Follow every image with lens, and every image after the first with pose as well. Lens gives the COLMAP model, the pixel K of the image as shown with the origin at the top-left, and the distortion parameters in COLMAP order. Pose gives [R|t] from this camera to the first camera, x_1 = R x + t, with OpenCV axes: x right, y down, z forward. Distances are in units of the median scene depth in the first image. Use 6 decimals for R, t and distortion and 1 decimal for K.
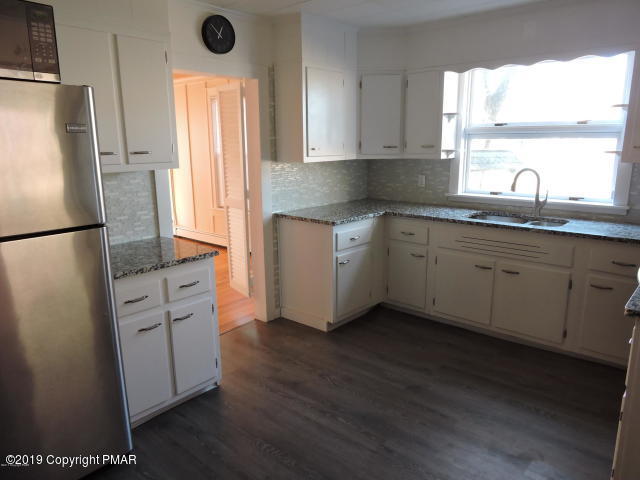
lens RADIAL K [[456.5, 0, 329.3], [0, 456.5, 238.4], [0, 0, 1]] dist [0.009255, -0.000014]
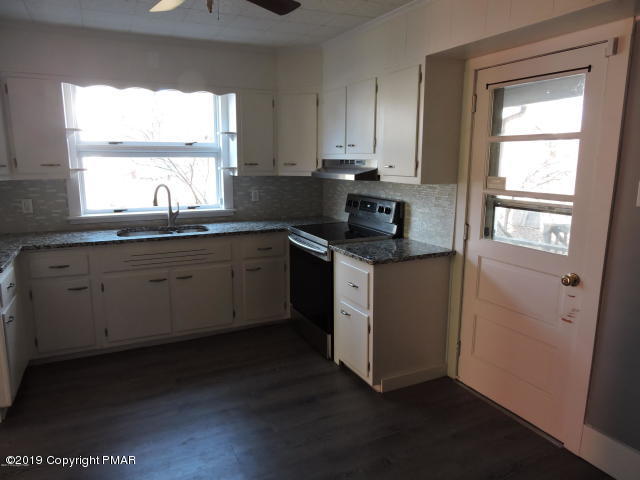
lens RADIAL K [[450.5, 0, 324.0], [0, 450.5, 244.0], [0, 0, 1]] dist [-0.014597, -0.002640]
pose [[0.397004, -0.164551, 0.902946, -0.392207], [0.185871, 0.977827, 0.096474, -0.042649], [-0.898799, 0.129531, 0.418787, 0.210949]]
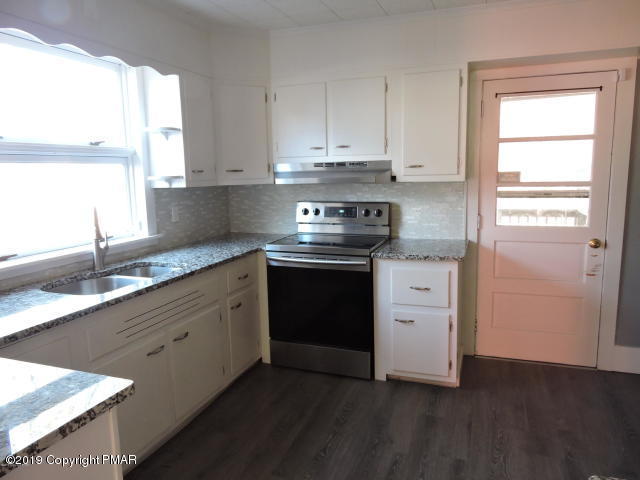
lens RADIAL K [[450.5, 0, 324.0], [0, 450.5, 244.0], [0, 0, 1]] dist [-0.014597, -0.002640]
pose [[-0.340962, -0.137071, 0.930030, -0.309785], [0.219482, 0.950365, 0.220533, -0.162982], [-0.914097, 0.279318, -0.293954, 0.866125]]
